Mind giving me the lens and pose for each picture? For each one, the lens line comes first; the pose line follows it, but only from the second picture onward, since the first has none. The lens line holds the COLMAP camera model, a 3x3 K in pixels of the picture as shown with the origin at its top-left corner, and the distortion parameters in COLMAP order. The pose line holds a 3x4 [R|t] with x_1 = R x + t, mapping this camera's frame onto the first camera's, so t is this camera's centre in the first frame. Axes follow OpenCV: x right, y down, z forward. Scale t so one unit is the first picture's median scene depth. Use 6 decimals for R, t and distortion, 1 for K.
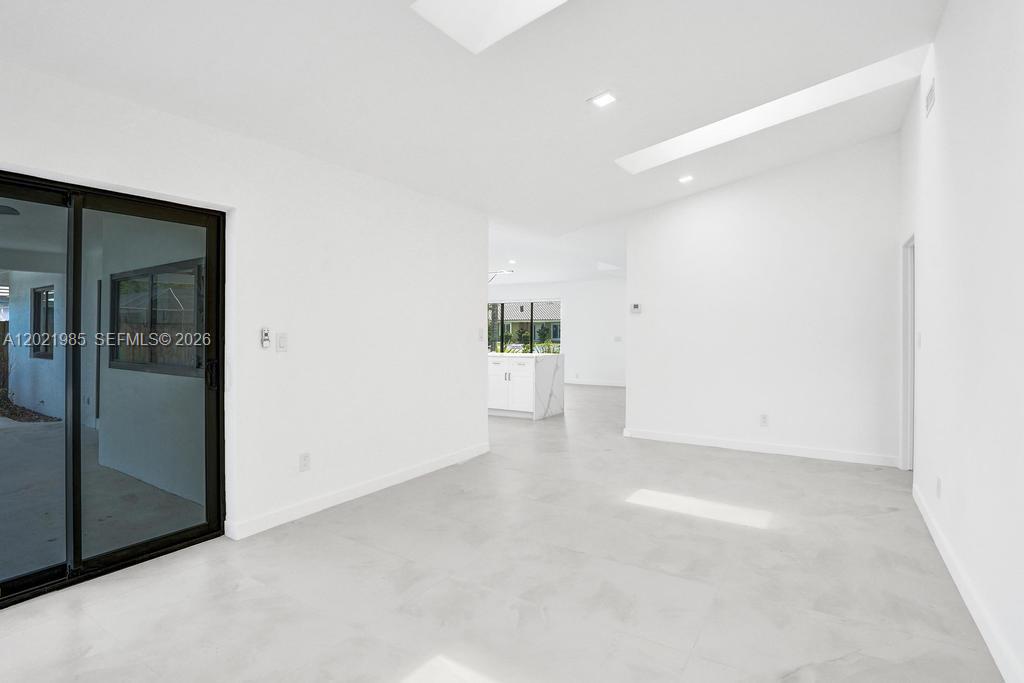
lens RADIAL K [[495.0, 0, 514.5], [0, 495.0, 336.5], [0, 0, 1]] dist [-0.073084, 0.029149]
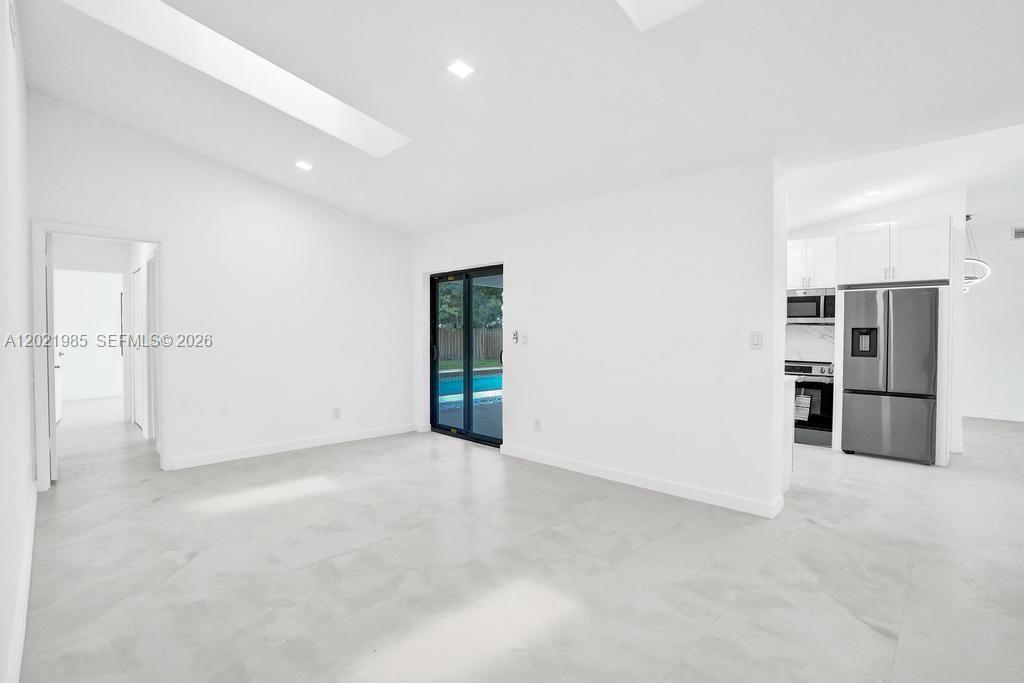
lens RADIAL K [[495.0, 0, 514.5], [0, 495.0, 336.5], [0, 0, 1]] dist [-0.073084, 0.029149]
pose [[-0.223449, 0.000096, -0.974716, 1.185411], [-0.005193, 0.999986, 0.001289, -0.002005], [0.974702, 0.005350, -0.223446, 1.505674]]
